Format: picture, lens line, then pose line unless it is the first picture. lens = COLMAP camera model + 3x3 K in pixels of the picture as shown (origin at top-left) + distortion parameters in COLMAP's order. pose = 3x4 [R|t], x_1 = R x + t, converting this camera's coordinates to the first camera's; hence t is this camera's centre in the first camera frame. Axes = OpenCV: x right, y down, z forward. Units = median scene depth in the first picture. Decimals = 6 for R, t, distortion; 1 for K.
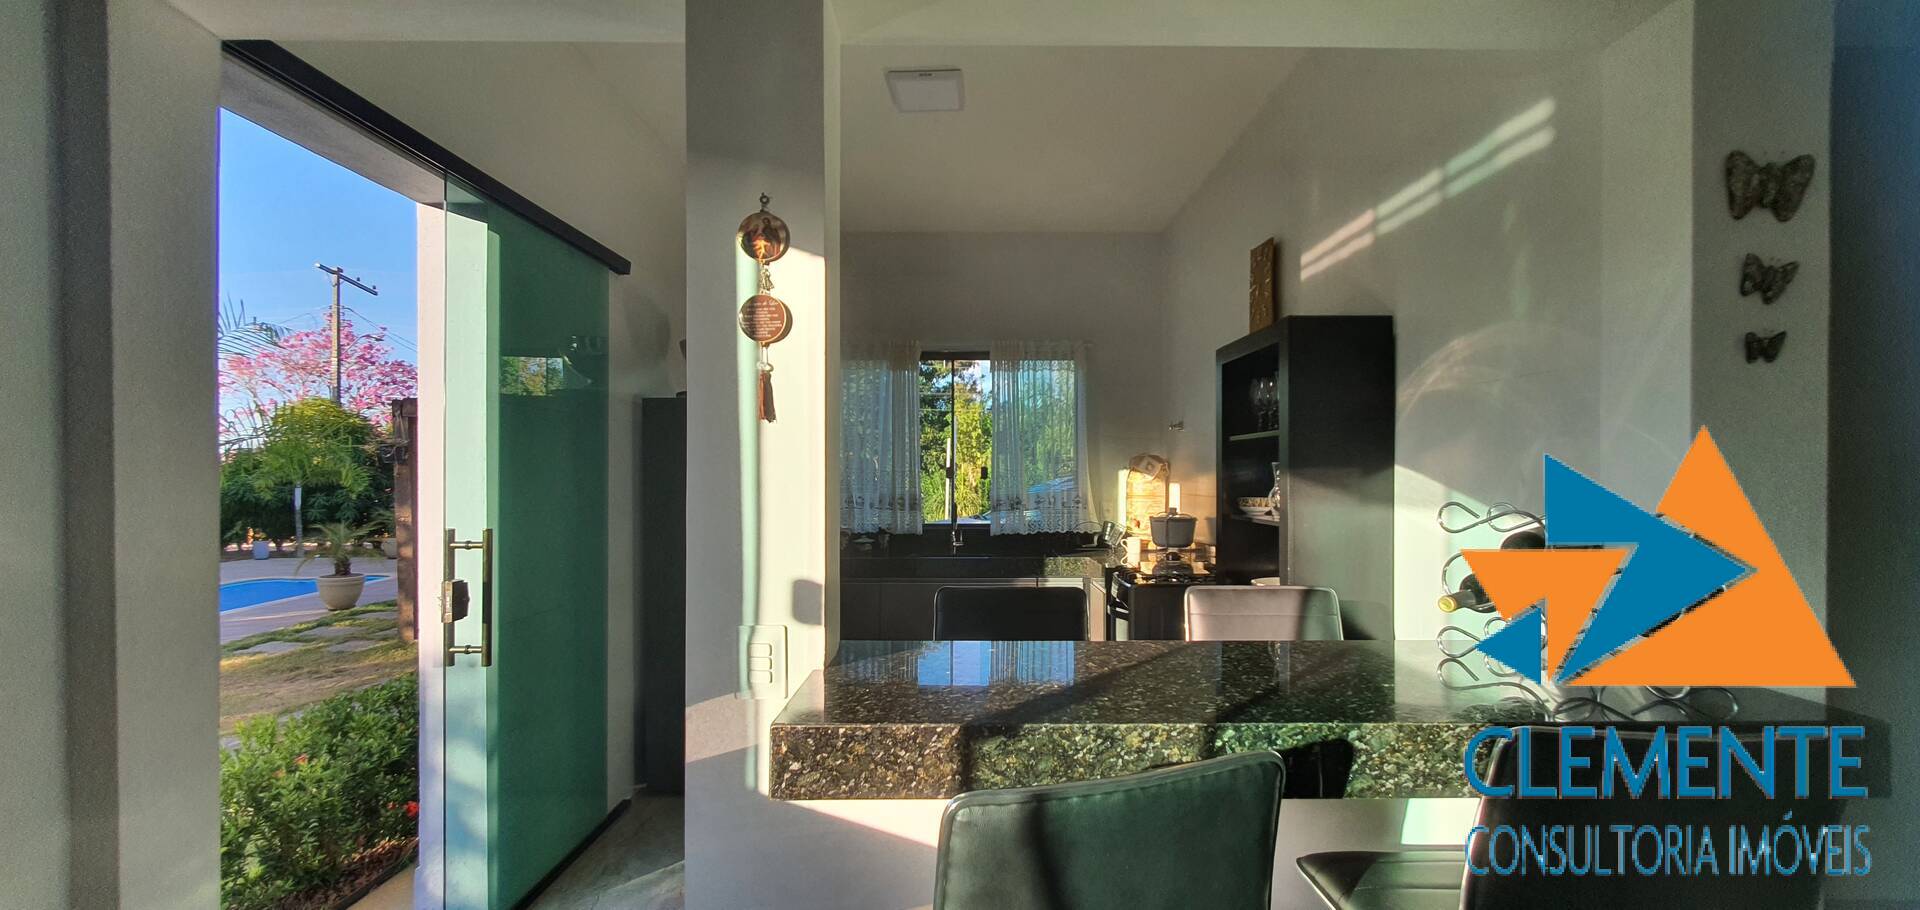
lens RADIAL K [[762.1, 0, 973.5], [0, 762.1, 474.4], [0, 0, 1]] dist [0.000942, -0.001393]
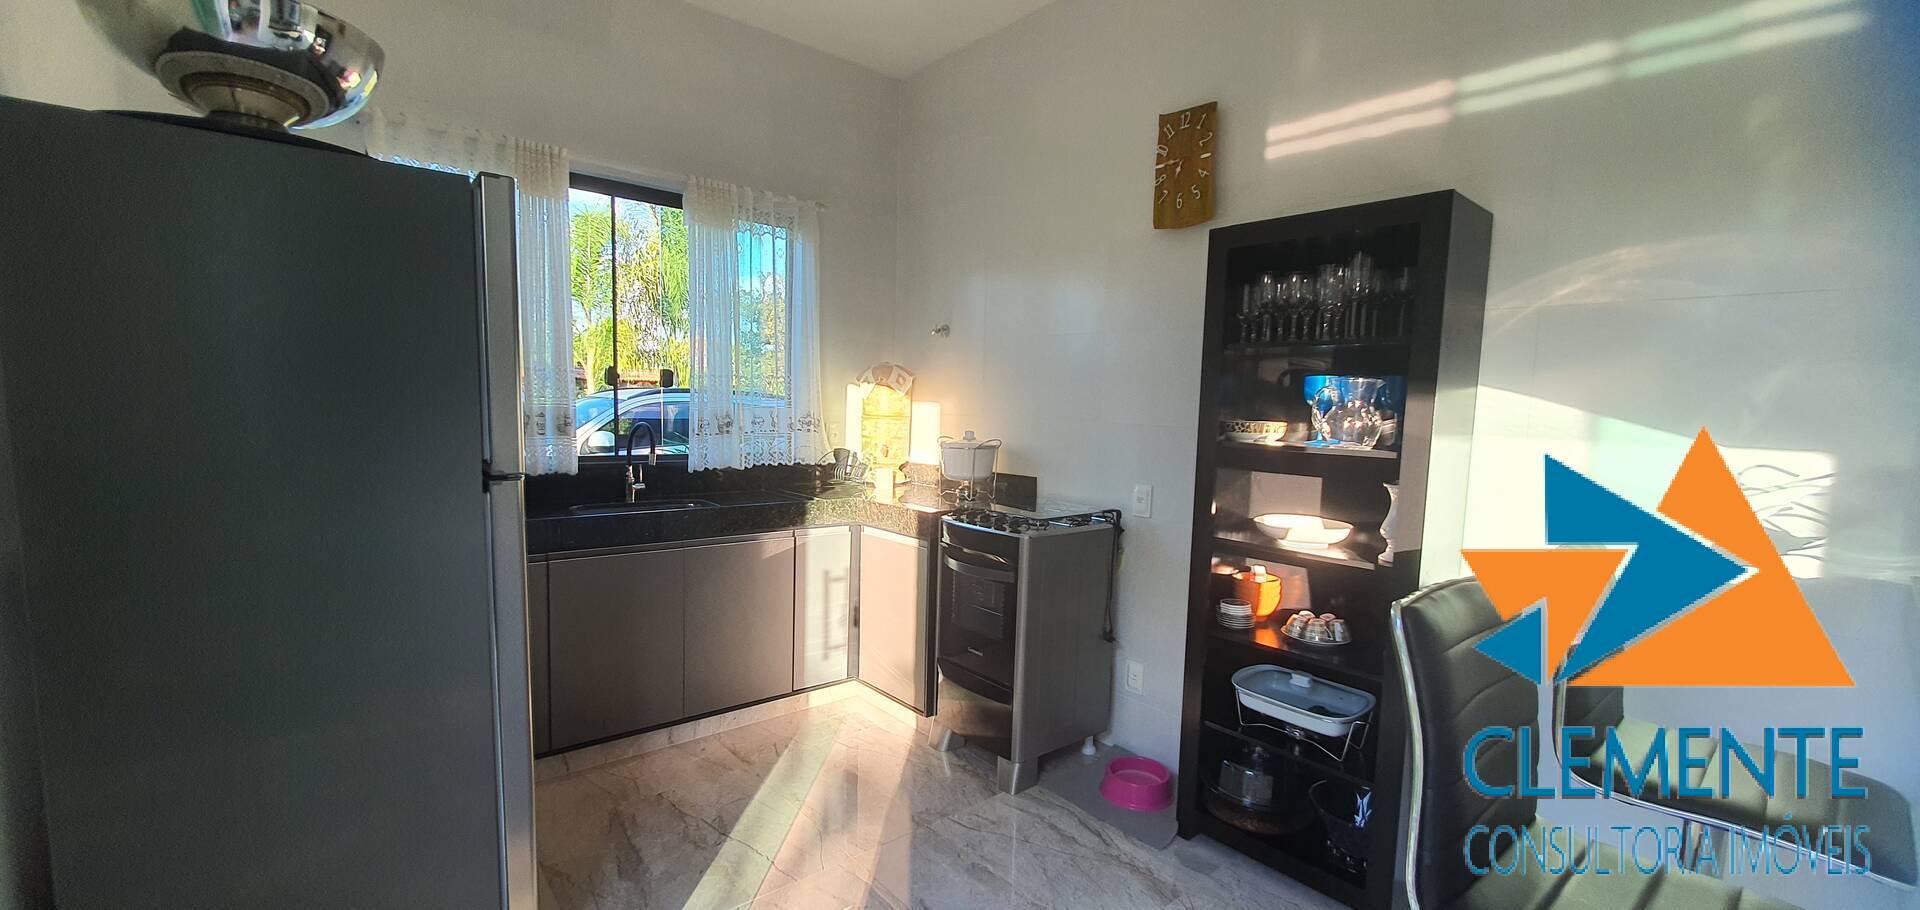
lens RADIAL K [[762.1, 0, 973.5], [0, 762.1, 474.4], [0, 0, 1]] dist [0.000942, -0.001393]
pose [[0.763466, -0.037659, 0.644750, -0.827166], [-0.030096, 0.995140, 0.093762, 0.041606], [-0.645147, -0.090988, 0.758622, 1.209333]]
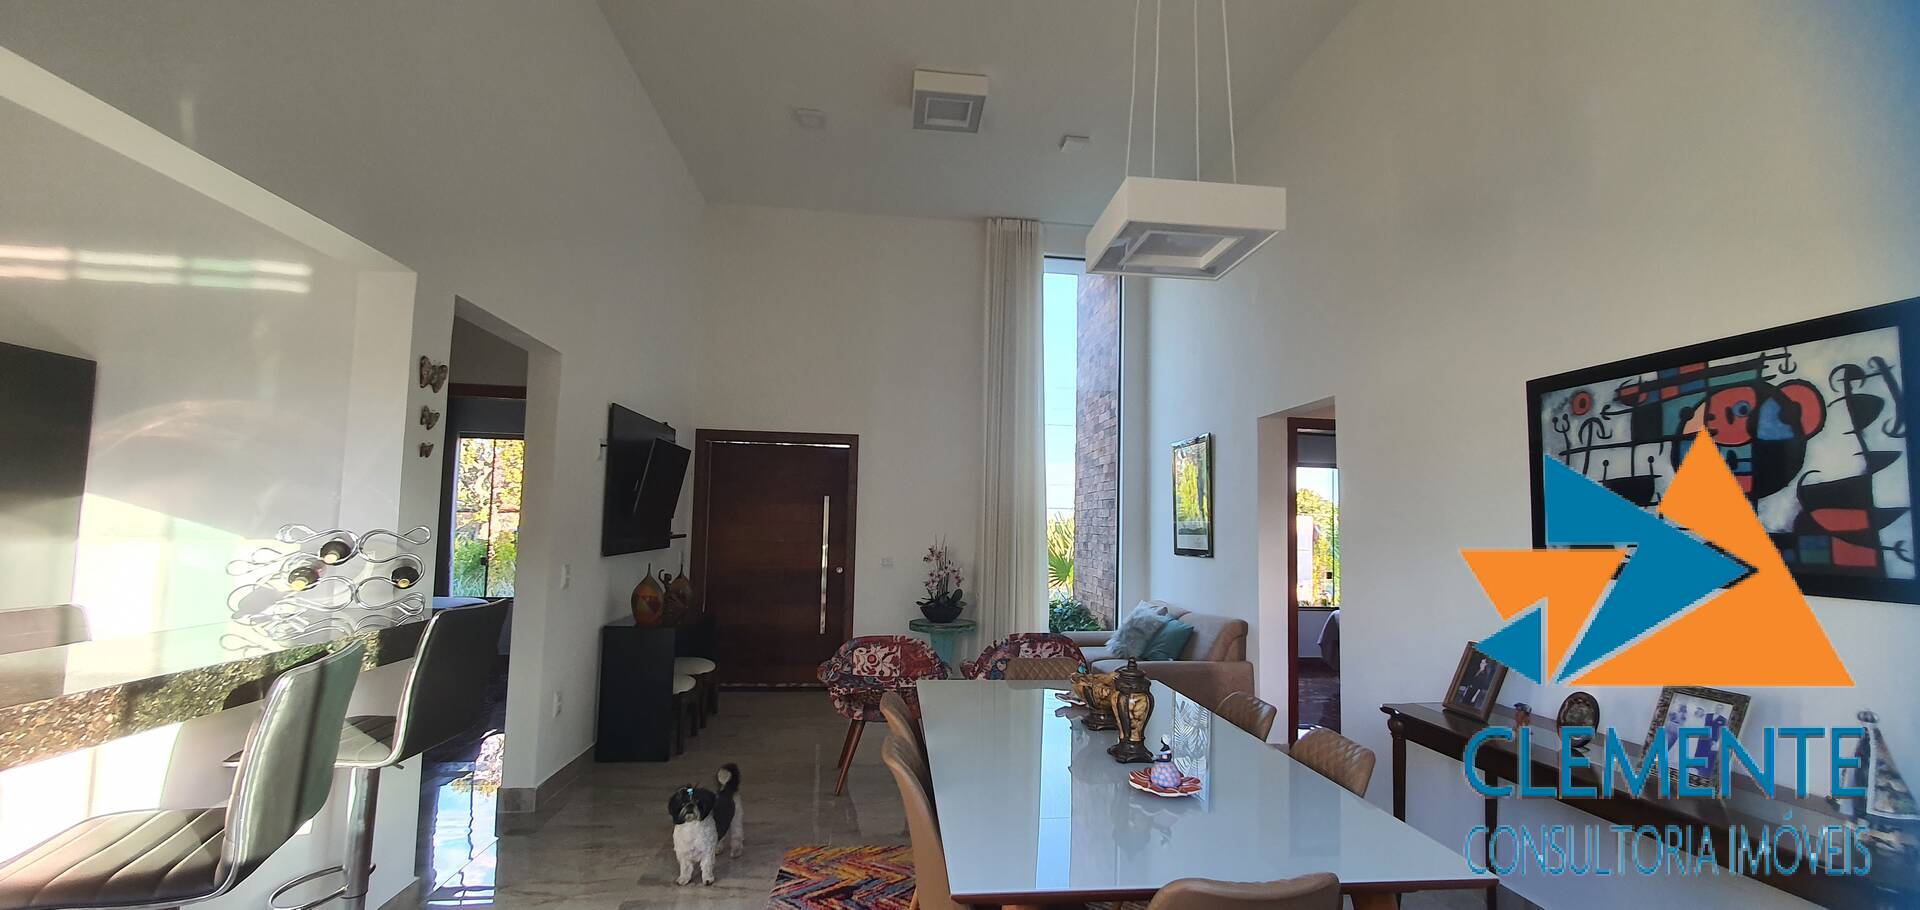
lens RADIAL K [[762.1, 0, 973.5], [0, 762.1, 474.4], [0, 0, 1]] dist [0.000942, -0.001393]
pose [[-0.112383, 0.064915, 0.991542, -1.193713], [-0.019663, 0.997523, -0.067535, 0.012185], [-0.993470, -0.027087, -0.110829, -0.268181]]
